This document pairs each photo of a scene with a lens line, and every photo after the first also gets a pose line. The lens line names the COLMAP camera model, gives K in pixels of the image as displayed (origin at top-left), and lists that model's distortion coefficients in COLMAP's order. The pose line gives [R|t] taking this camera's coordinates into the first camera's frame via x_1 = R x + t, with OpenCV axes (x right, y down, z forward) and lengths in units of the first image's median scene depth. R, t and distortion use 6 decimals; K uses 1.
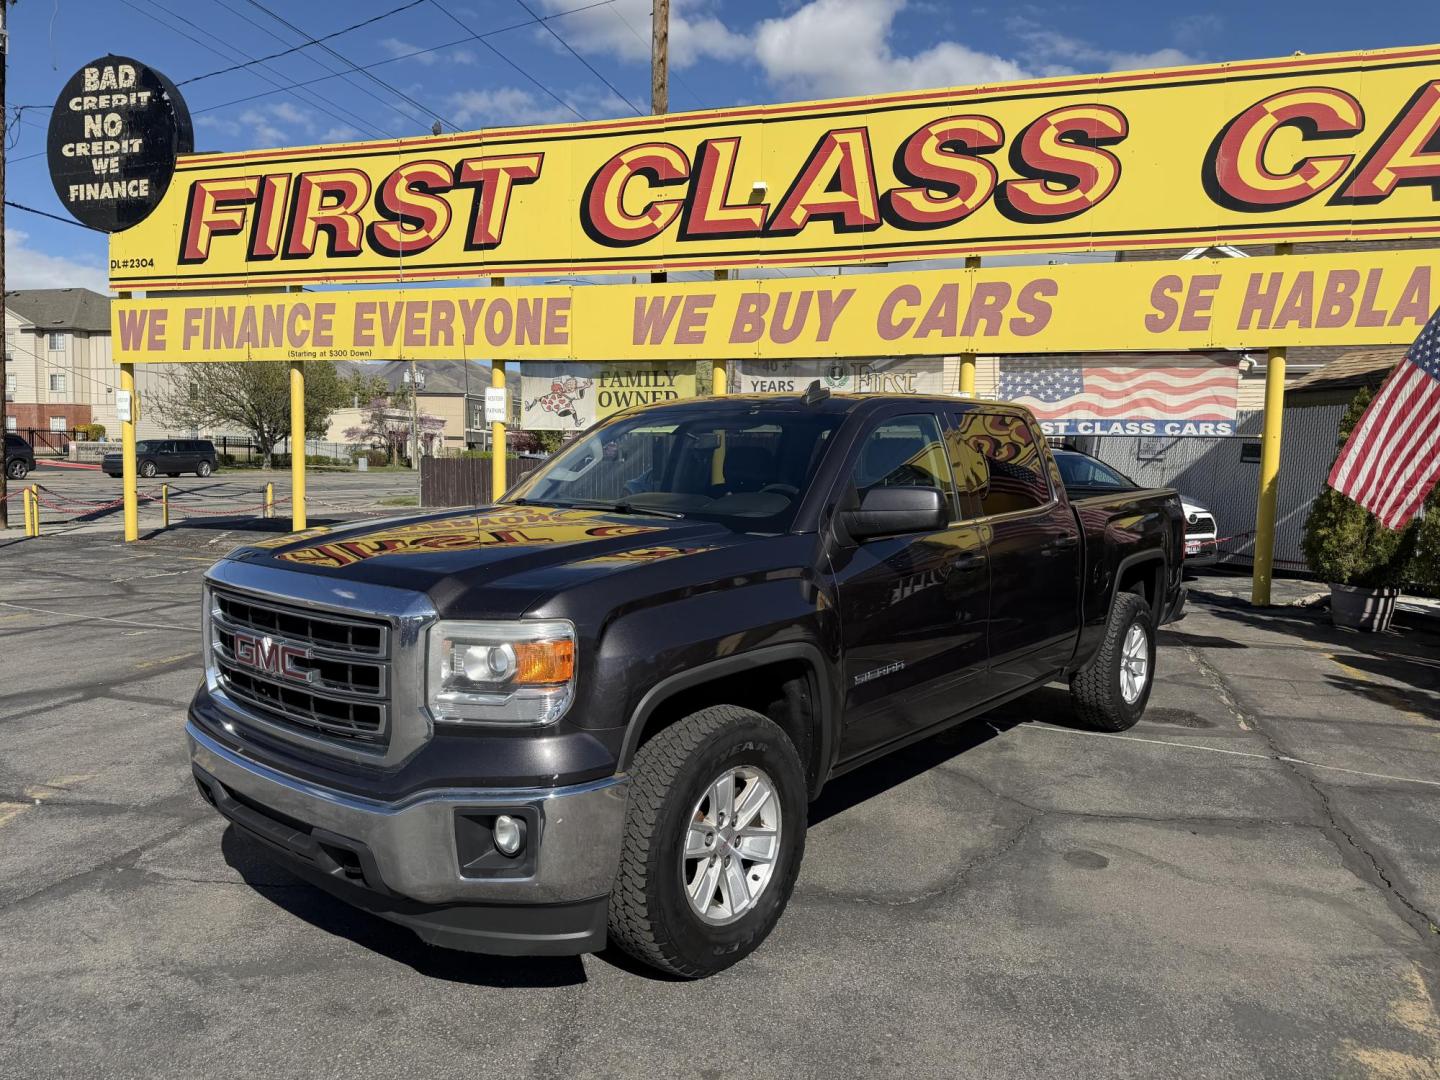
lens RADIAL K [[1006.9, 0, 710.6], [0, 1006.9, 545.0], [0, 0, 1]] dist [0.037147, -0.043370]
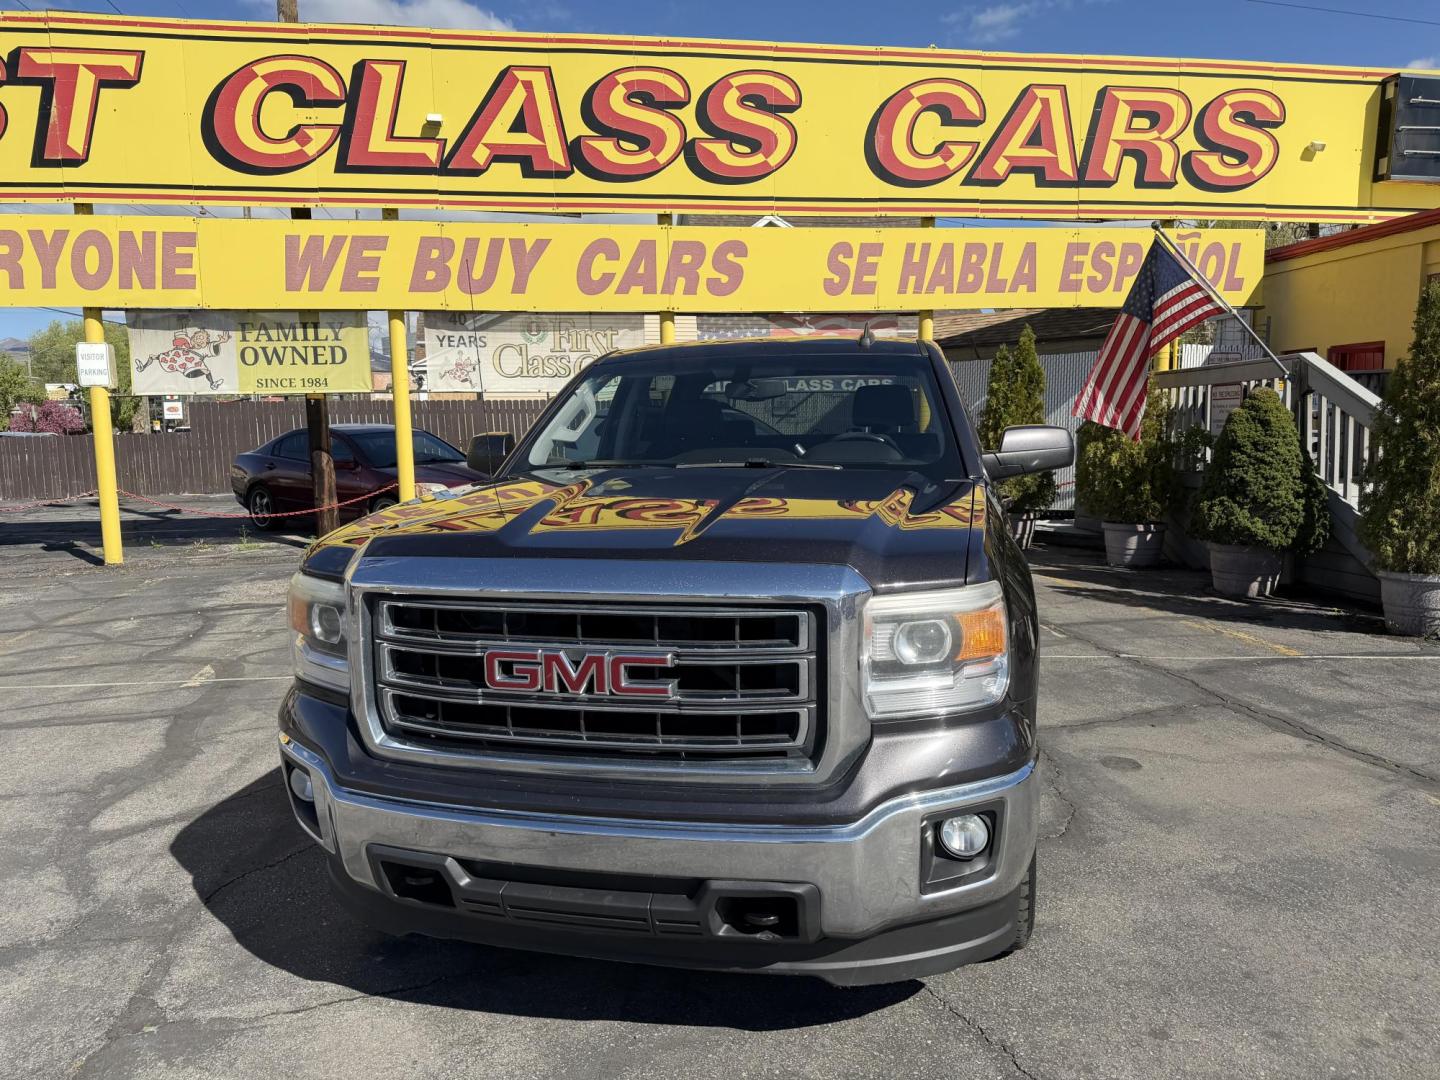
lens RADIAL K [[1018.2, 0, 716.3], [0, 1018.2, 545.9], [0, 0, 1]] dist [0.018326, -0.023033]
pose [[0.893391, -0.085016, 0.441163, -0.163306], [0.070322, 0.996291, 0.049587, -0.003364], [-0.443742, -0.013278, 0.896056, 0.069633]]
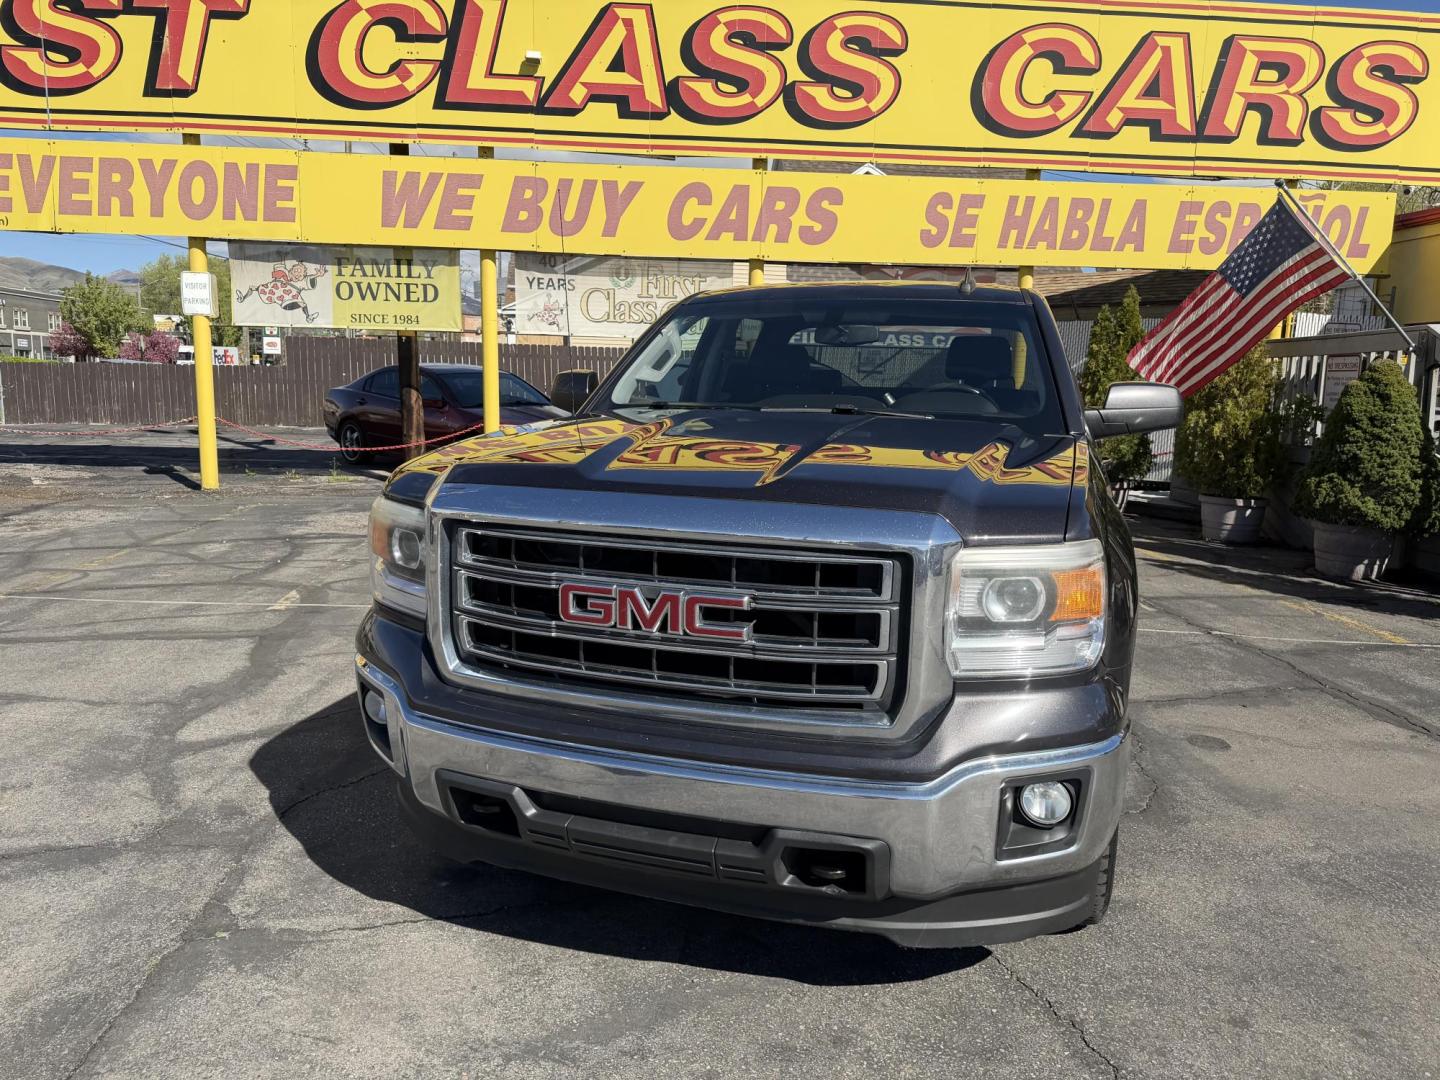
lens RADIAL K [[1018.3, 0, 720.0], [0, 1018.3, 540.0], [0, 0, 1]] dist [0.020659, -0.027817]
pose [[0.926016, -0.054499, 0.373530, -0.161874], [0.024828, 0.996174, 0.083794, -0.000331], [-0.376667, -0.068320, 0.923826, 0.075619]]
